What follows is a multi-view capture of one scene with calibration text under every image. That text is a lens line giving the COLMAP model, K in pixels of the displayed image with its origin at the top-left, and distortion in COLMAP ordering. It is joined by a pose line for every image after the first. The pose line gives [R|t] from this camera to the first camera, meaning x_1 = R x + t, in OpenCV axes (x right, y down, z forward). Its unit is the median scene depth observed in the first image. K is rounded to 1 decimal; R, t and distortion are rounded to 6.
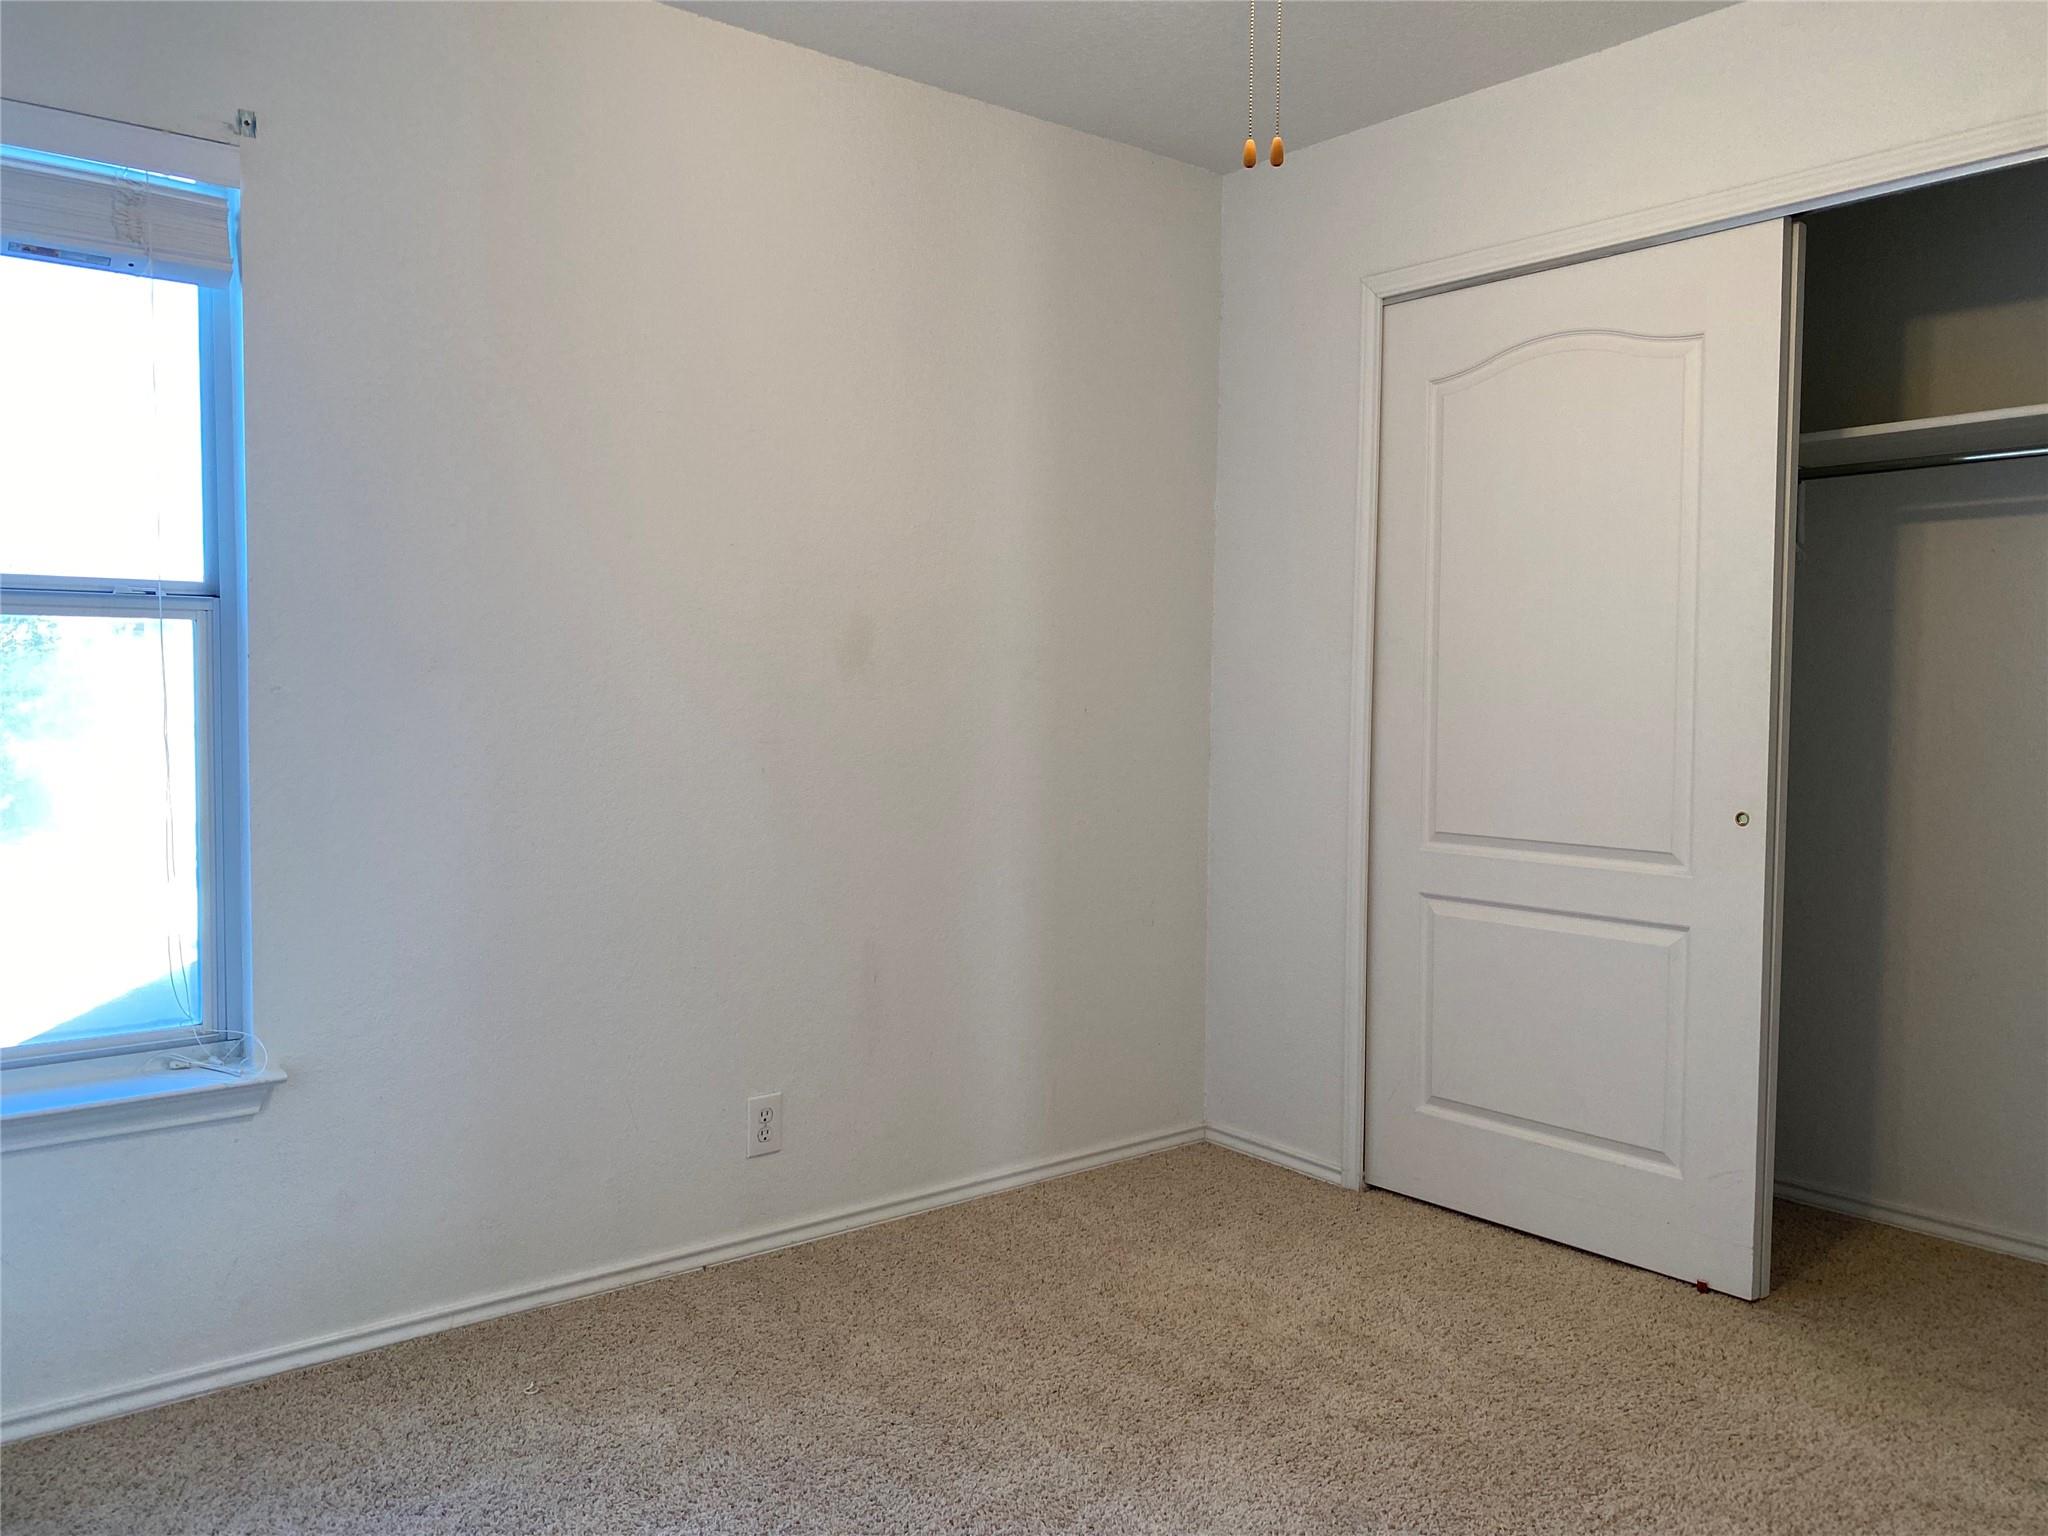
lens RADIAL K [[1584.7, 0, 1024.0], [0, 1584.7, 768.0], [0, 0, 1]] dist [0.058664, -0.076568]
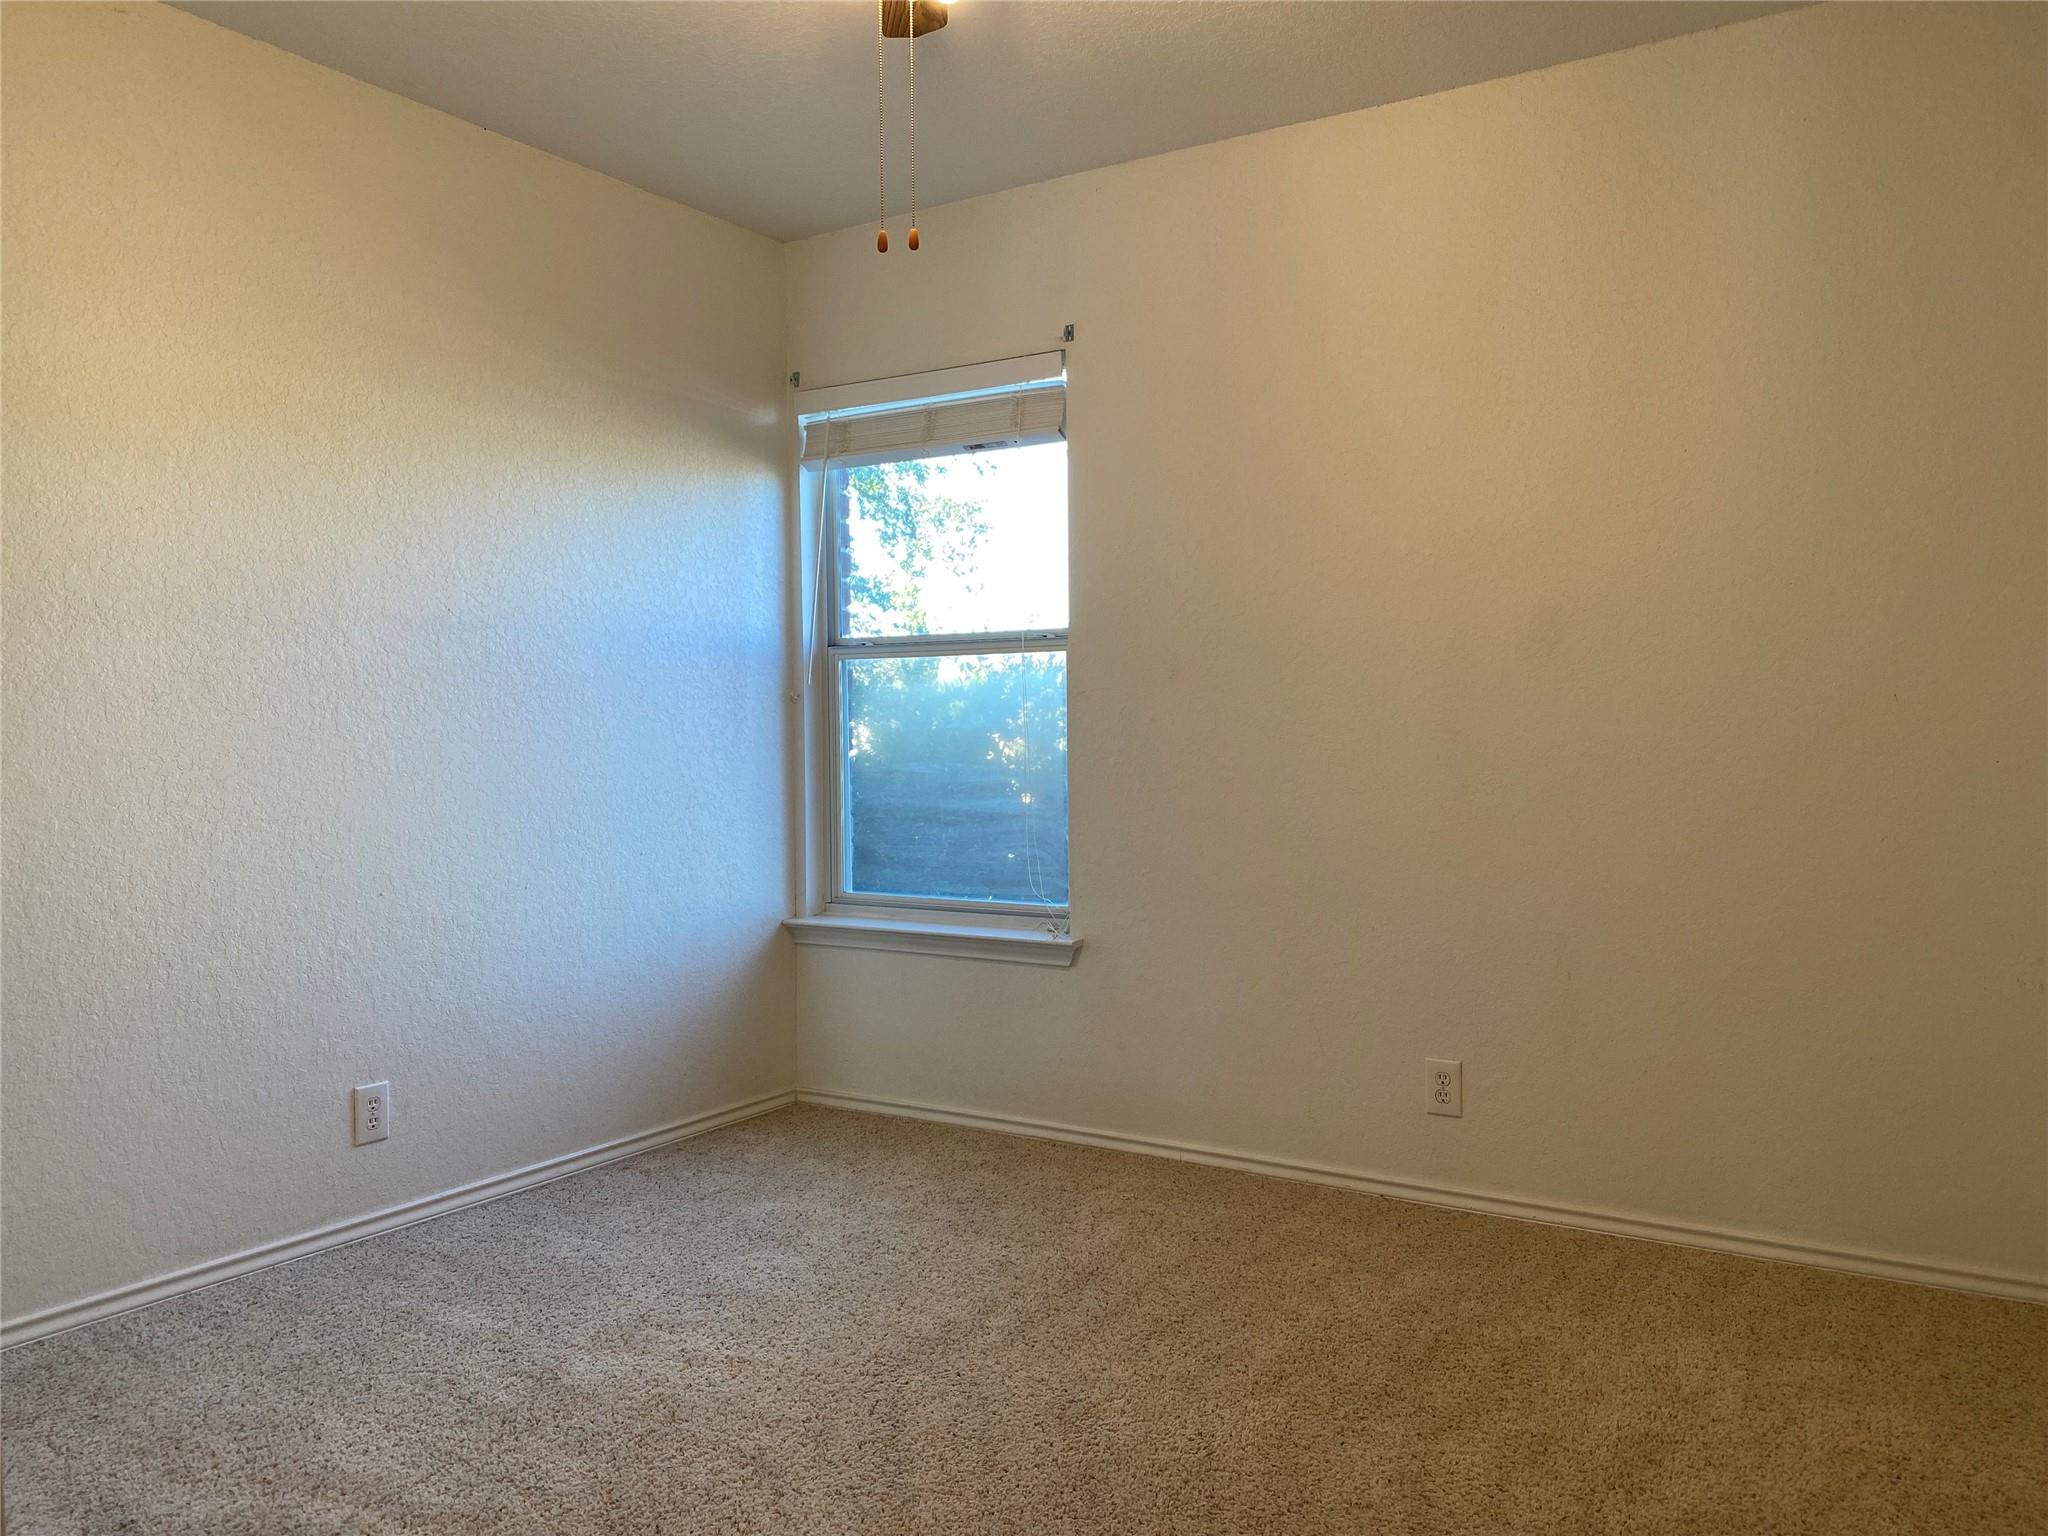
lens RADIAL K [[1584.7, 0, 1024.0], [0, 1584.7, 768.0], [0, 0, 1]] dist [0.058664, -0.076568]
pose [[0.307654, 0.012791, -0.951412, 0.971691], [-0.042831, 0.999082, -0.000418, 0.025410], [0.950534, 0.040879, 0.307919, 0.486251]]
